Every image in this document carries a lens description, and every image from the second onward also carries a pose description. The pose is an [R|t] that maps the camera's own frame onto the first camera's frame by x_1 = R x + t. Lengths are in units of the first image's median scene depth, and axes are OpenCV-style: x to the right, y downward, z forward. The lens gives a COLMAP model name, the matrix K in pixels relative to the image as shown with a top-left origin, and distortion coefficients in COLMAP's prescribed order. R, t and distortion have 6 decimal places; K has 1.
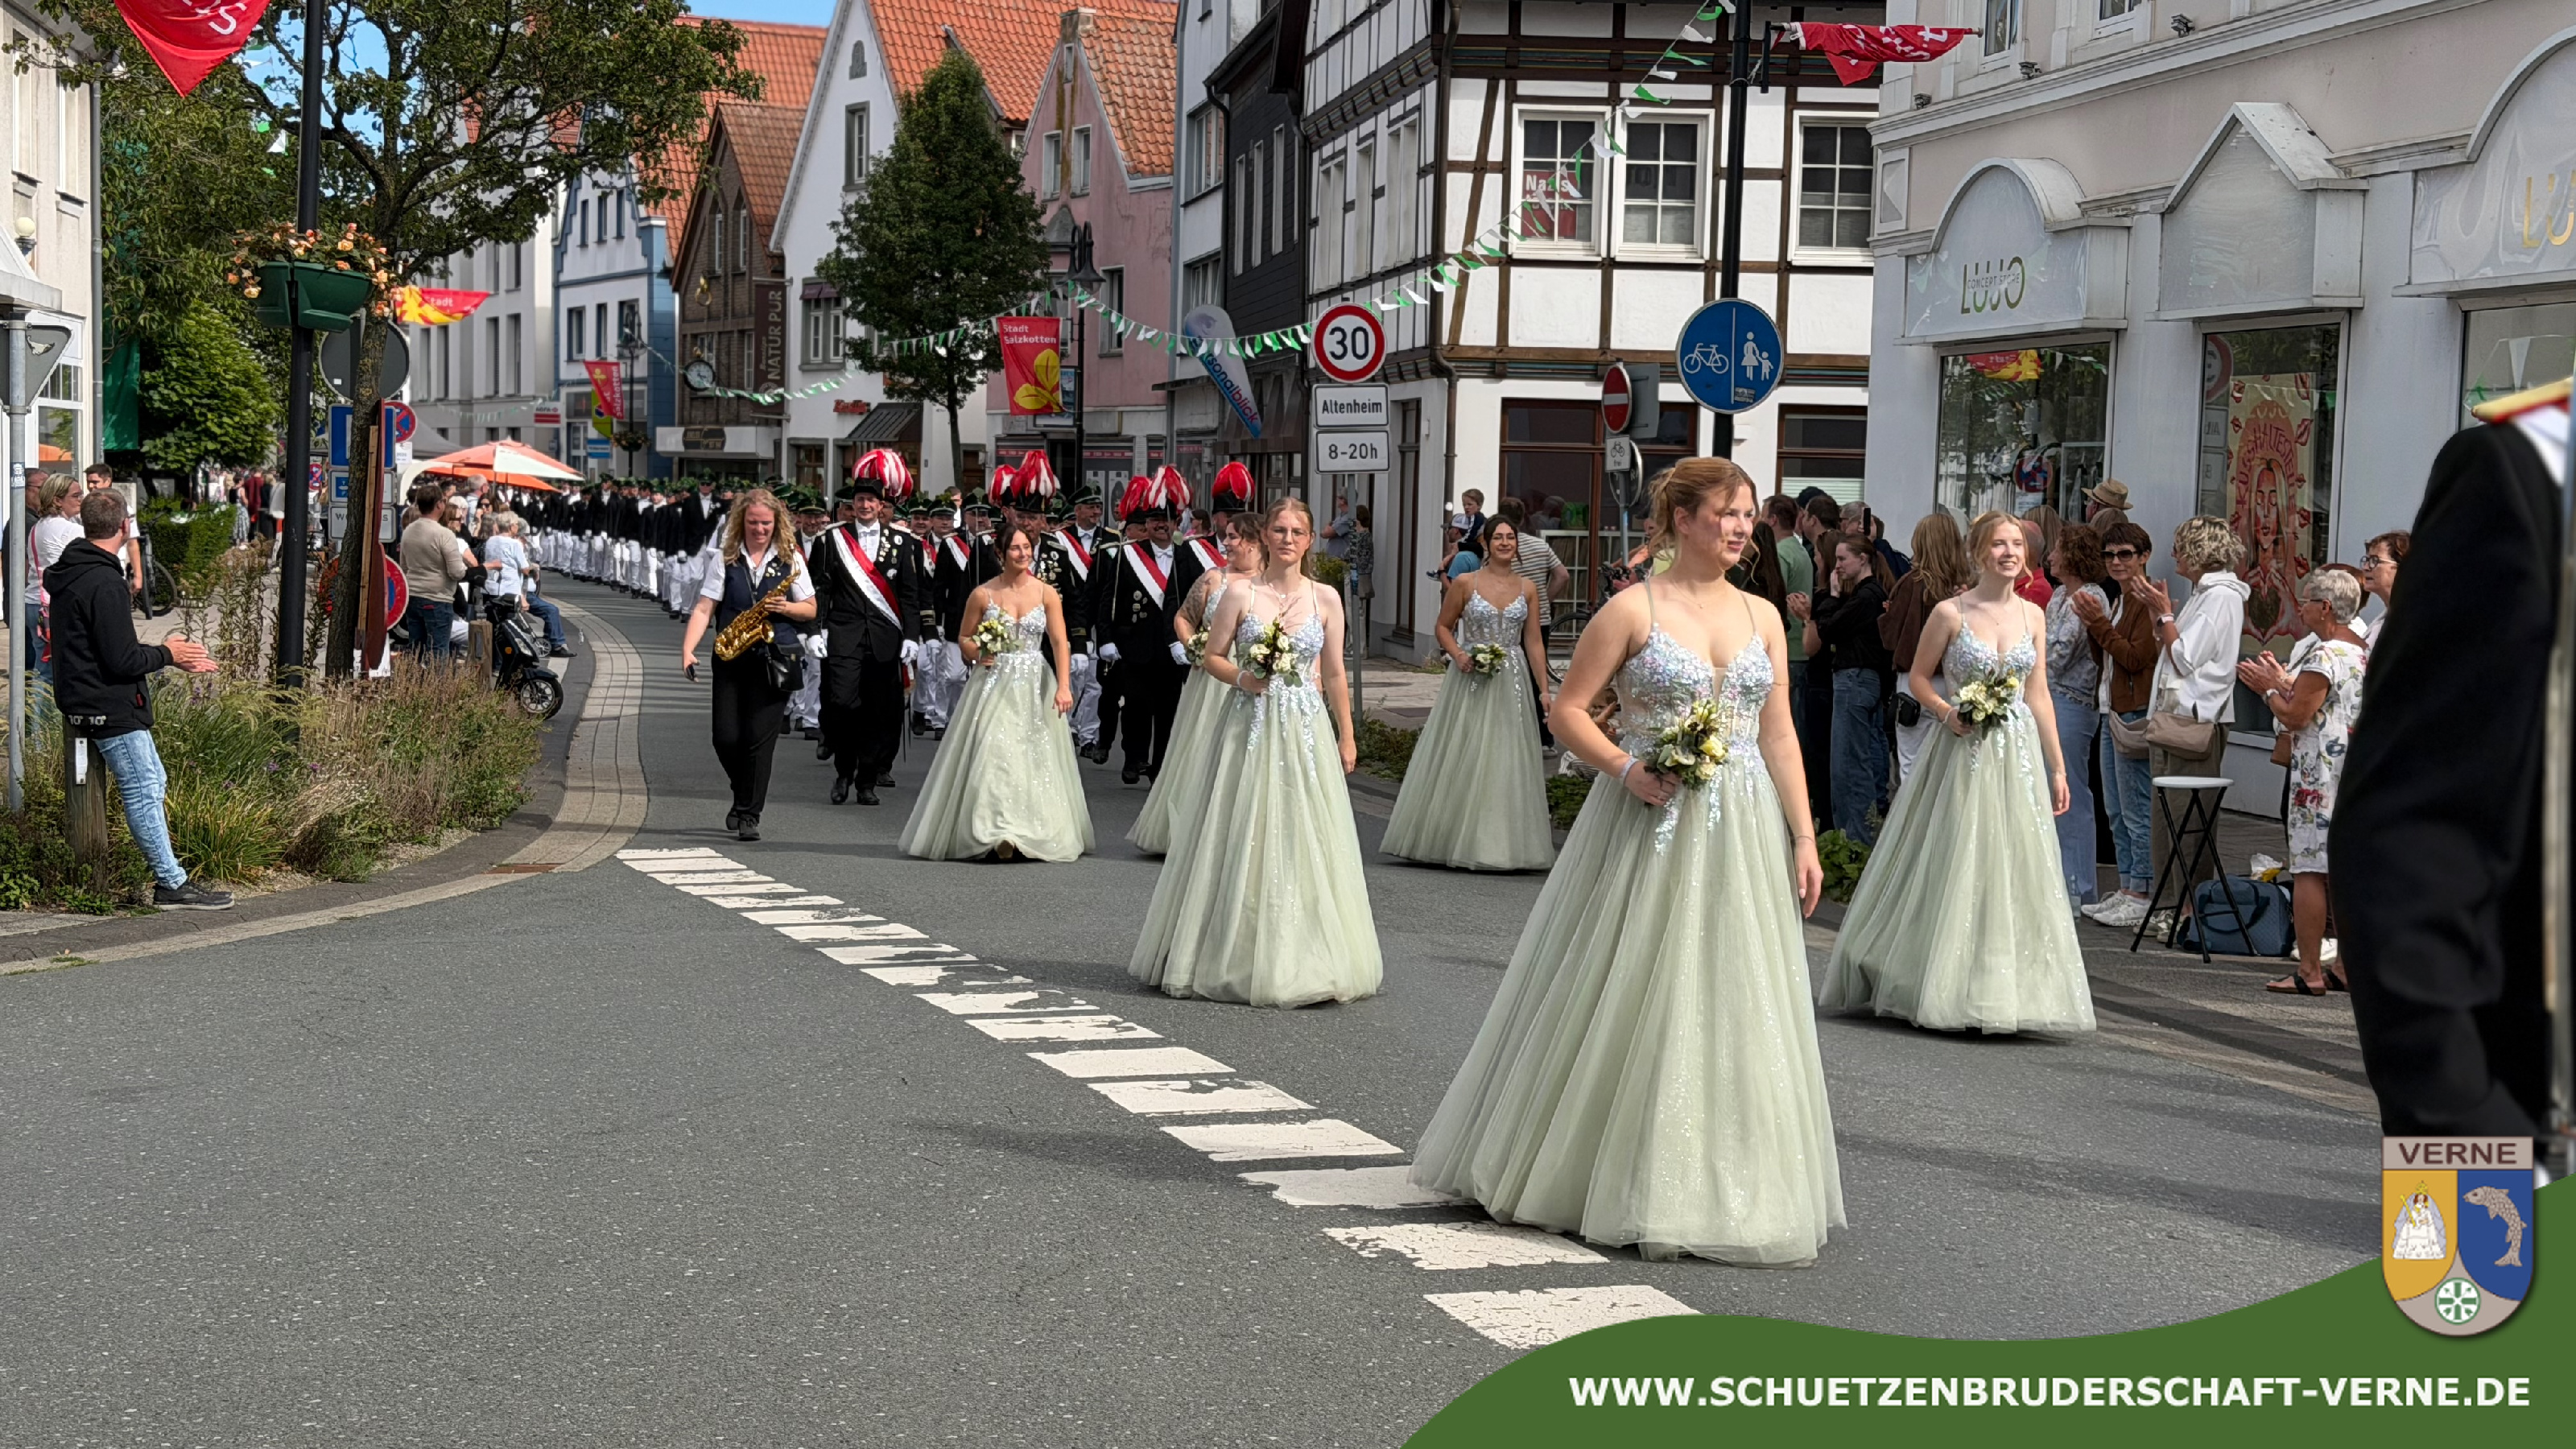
lens RADIAL K [[3761.1, 0, 1277.4], [0, 3761.1, 746.9], [0, 0, 1]] dist [0.181869, -0.049484]
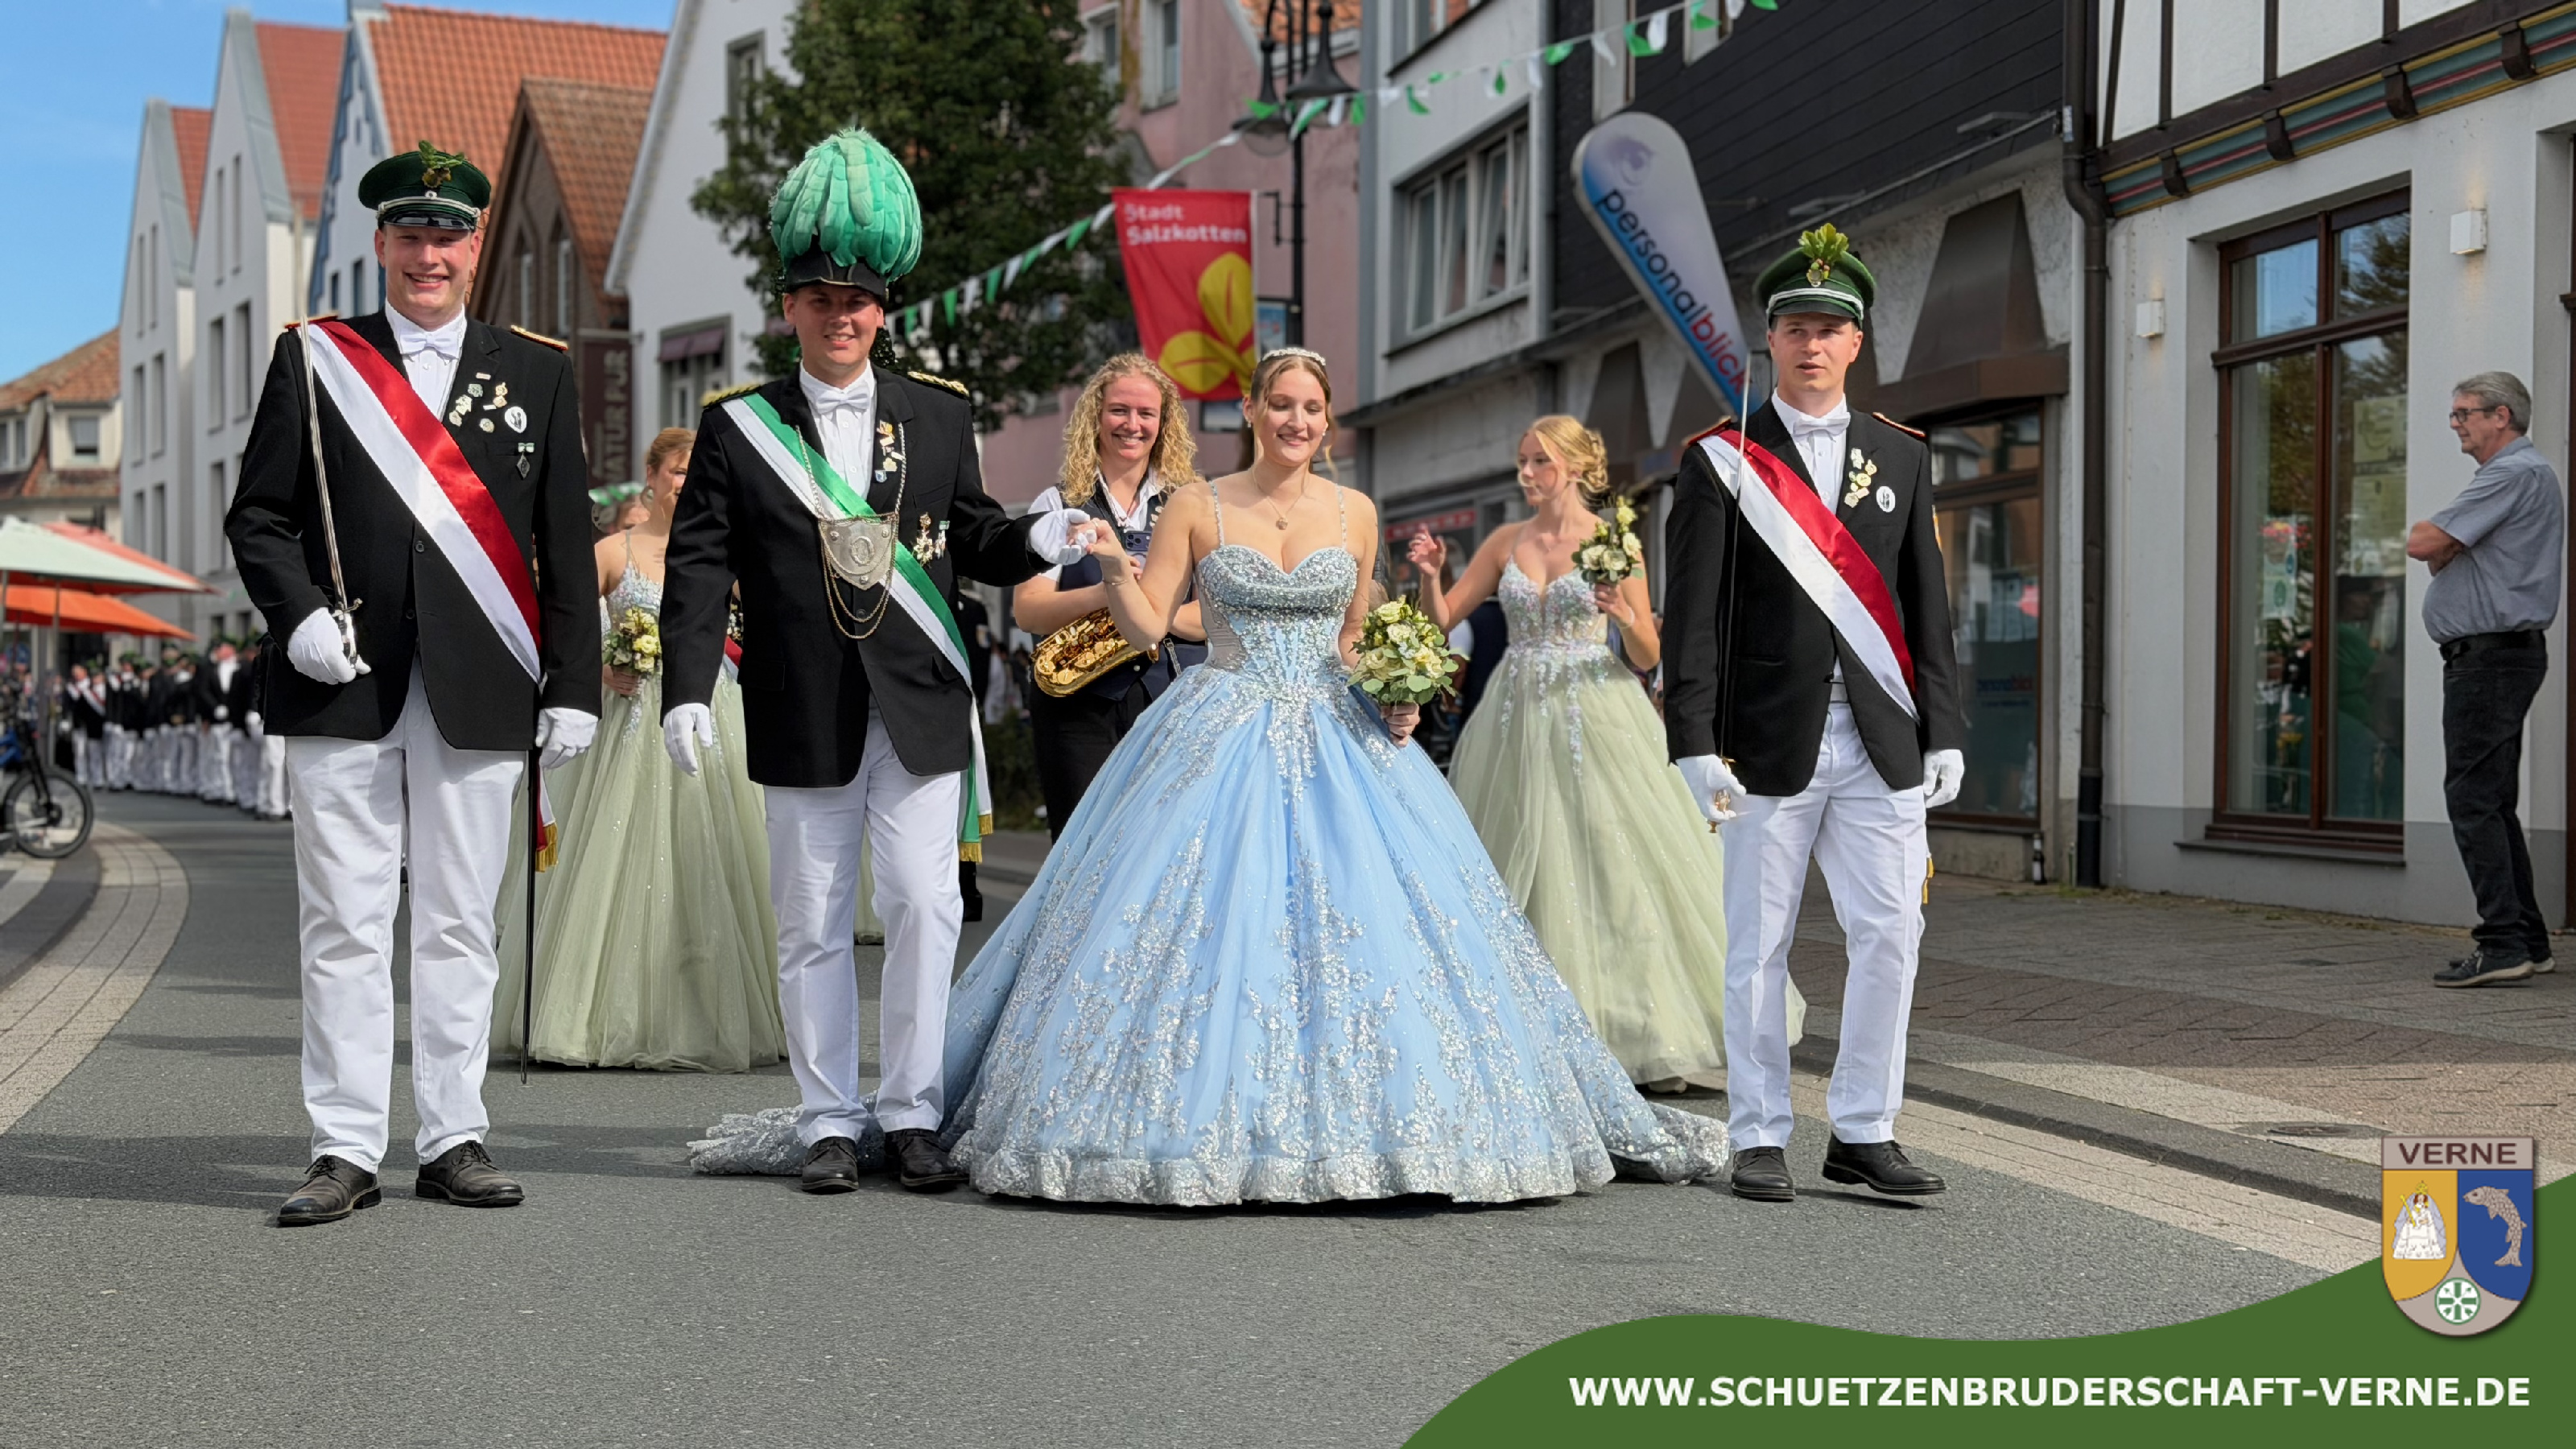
lens RADIAL K [[3717.1, 0, 1288.0], [0, 3717.1, 724.5], [0, 0, 1]] dist [0.200033, -0.230452]
pose [[0.998785, -0.020291, 0.044917, -0.064831], [0.023352, 0.997364, -0.068695, -0.017152], [-0.043404, 0.069660, 0.996626, 0.487765]]
